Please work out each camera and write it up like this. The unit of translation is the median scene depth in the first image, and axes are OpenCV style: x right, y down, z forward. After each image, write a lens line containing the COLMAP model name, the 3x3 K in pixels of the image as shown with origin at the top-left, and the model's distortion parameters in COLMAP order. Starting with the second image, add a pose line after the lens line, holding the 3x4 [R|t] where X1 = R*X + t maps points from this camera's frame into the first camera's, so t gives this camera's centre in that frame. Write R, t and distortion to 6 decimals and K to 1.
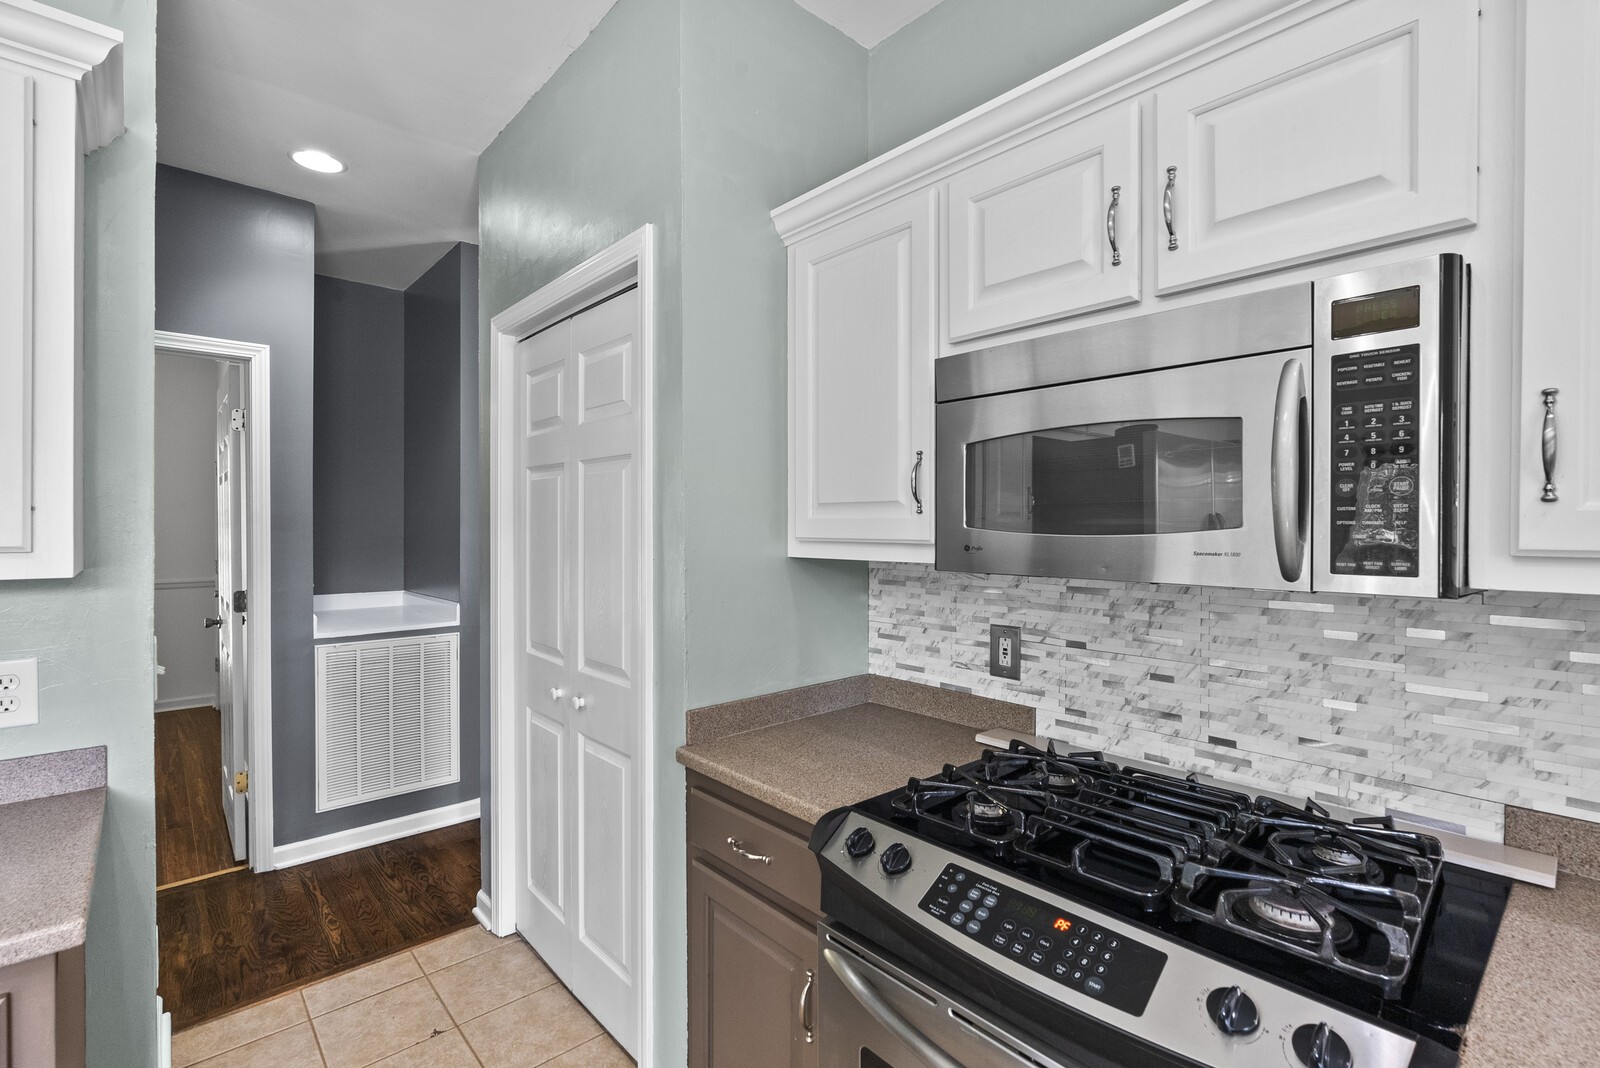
lens RADIAL K [[723.4, 0, 796.7], [0, 723.4, 528.4], [0, 0, 1]] dist [-0.000956, 0.000317]
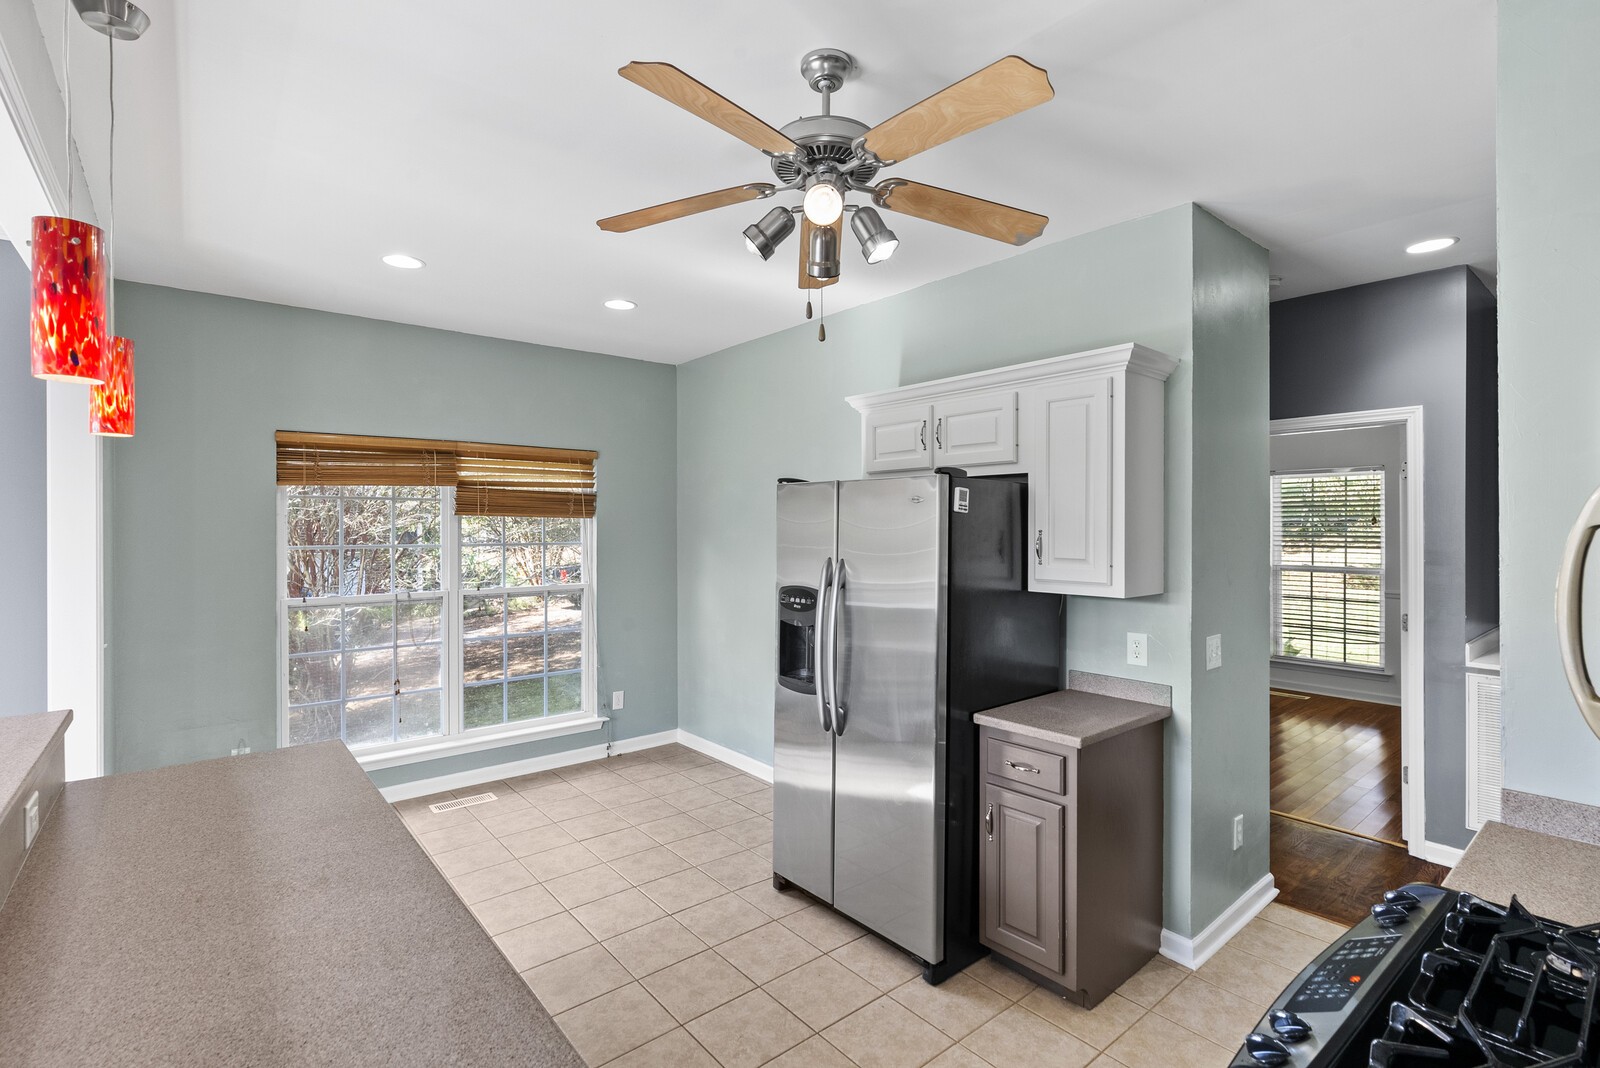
lens RADIAL K [[741.2, 0, 782.3], [0, 741.2, 526.4], [0, 0, 1]] dist [-0.001302, -0.000071]
pose [[-0.046534, -0.001679, -0.998915, 1.005301], [0.000235, 0.999999, -0.001692, -0.115494], [0.998917, -0.000314, -0.046534, 0.060920]]
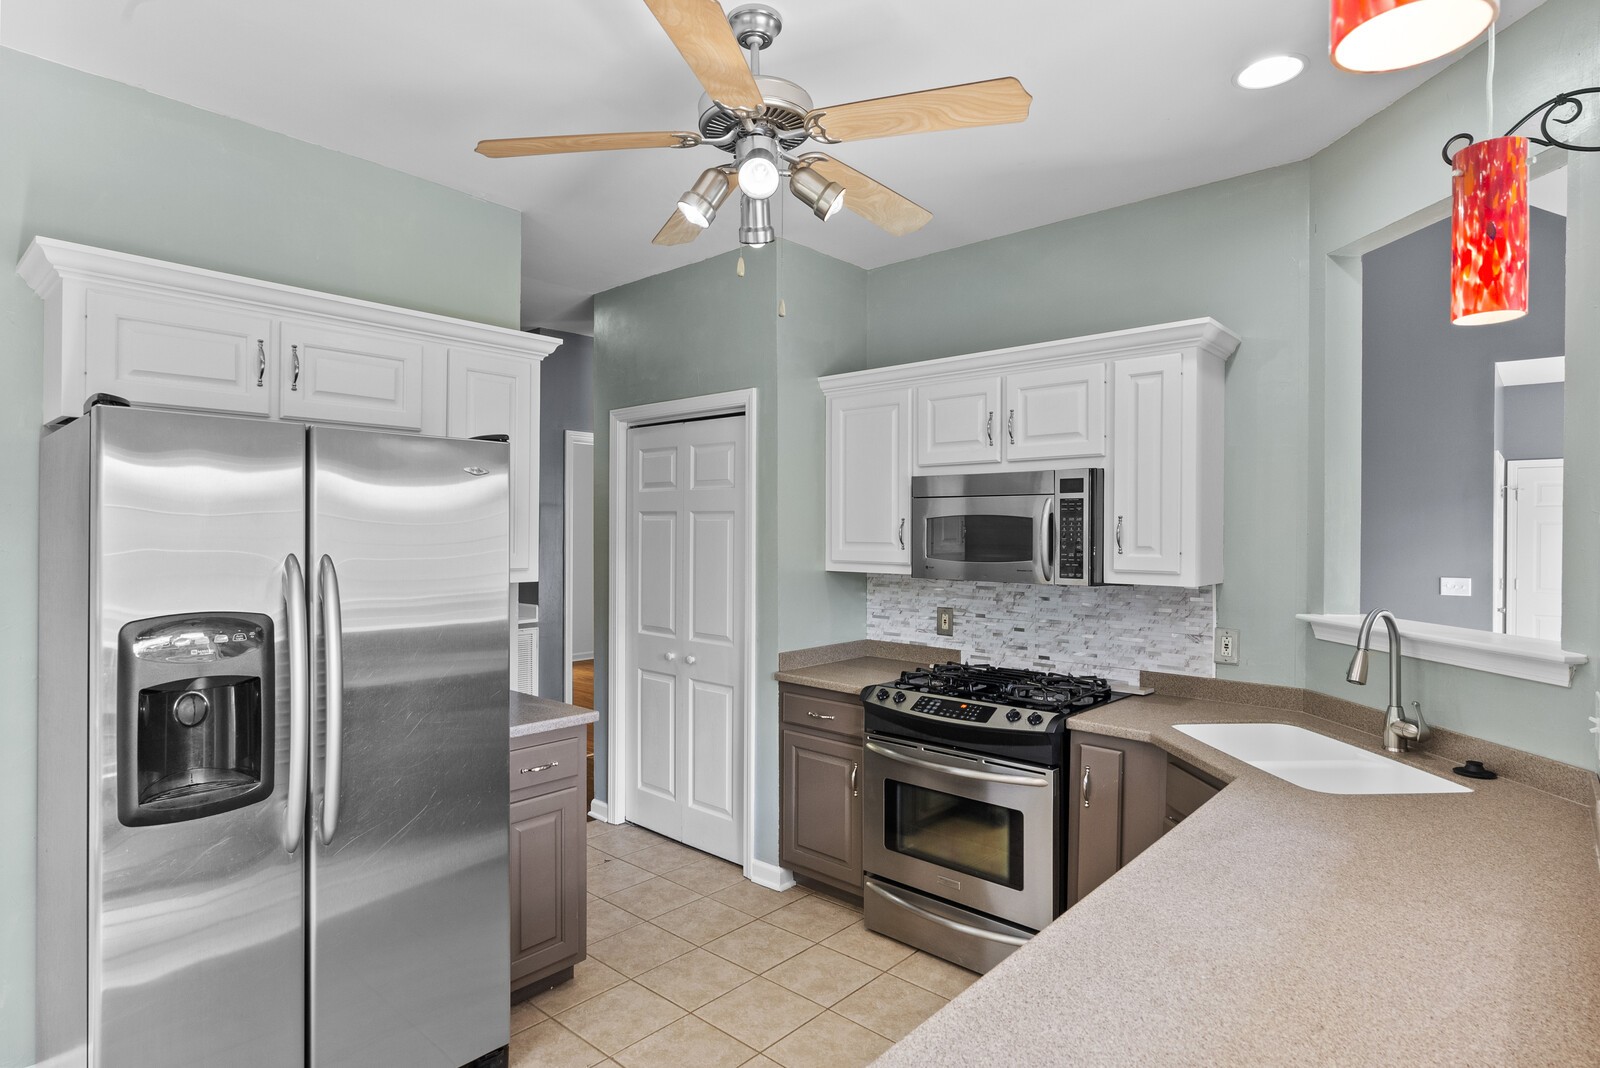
lens RADIAL K [[854.3, 0, 797.7], [0, 854.3, 528.9], [0, 0, 1]] dist [0.000329, 0.000691]
pose [[0.994693, 0.002549, 0.102853, -0.374104], [-0.002247, 0.999993, -0.003050, -0.071328], [-0.102860, 0.002802, 0.994692, -1.360653]]
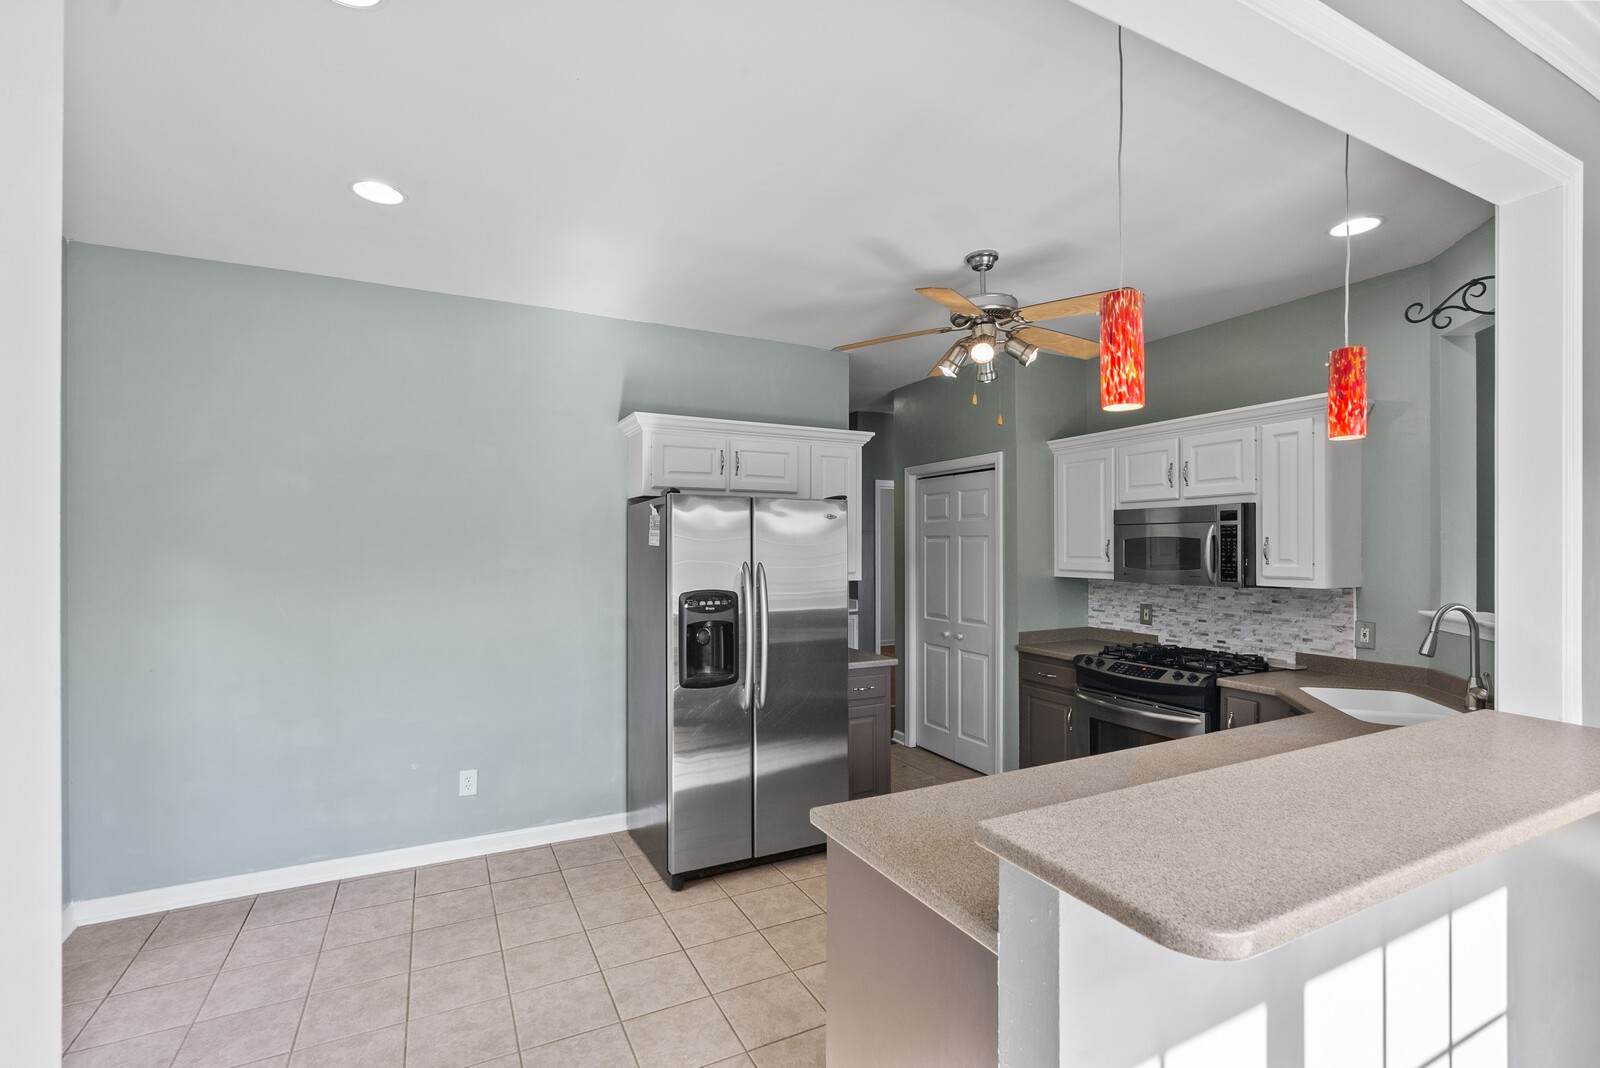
lens RADIAL K [[725.0, 0, 802.5], [0, 725.0, 544.1], [0, 0, 1]] dist [-0.003098, 0.000085]
pose [[0.966745, -0.003998, -0.255711, -0.271037], [0.002368, 0.999975, -0.006685, -0.074481], [0.255732, 0.005857, 0.966730, -2.107871]]
